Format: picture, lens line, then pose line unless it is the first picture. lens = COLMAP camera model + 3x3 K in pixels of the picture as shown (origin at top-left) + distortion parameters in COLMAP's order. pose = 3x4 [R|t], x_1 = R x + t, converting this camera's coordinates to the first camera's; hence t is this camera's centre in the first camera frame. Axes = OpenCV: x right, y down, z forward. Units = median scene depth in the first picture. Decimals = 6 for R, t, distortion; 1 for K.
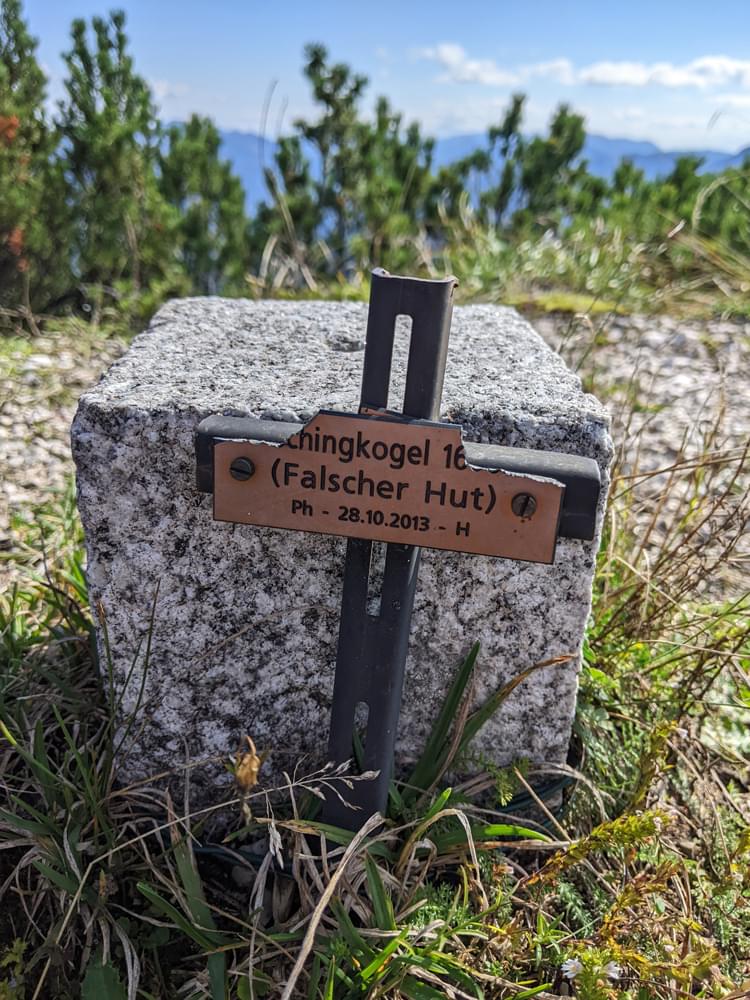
lens RADIAL K [[928.8, 0, 375.0], [0, 928.8, 500.0], [0, 0, 1]] dist [0.119383, -0.139451]
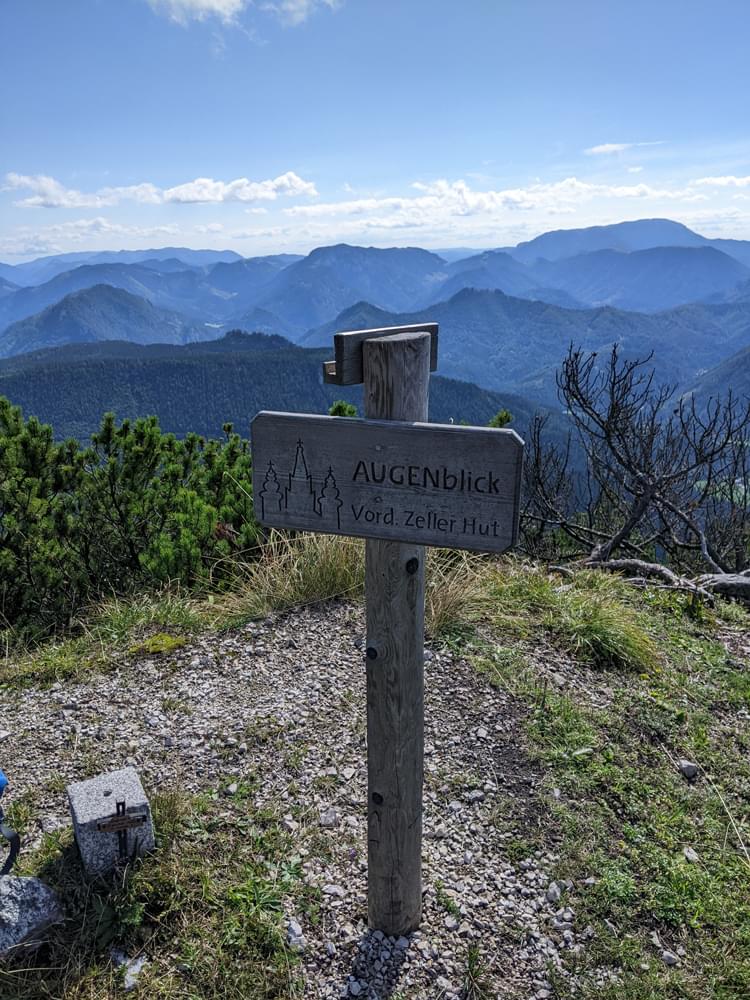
lens RADIAL K [[928.8, 0, 375.0], [0, 928.8, 500.0], [0, 0, 1]] dist [0.119383, -0.139451]
pose [[0.910116, -0.207444, 0.358685, -0.290455], [0.241498, 0.968988, -0.052359, -1.478534], [-0.336700, 0.134274, 0.931989, -6.539815]]
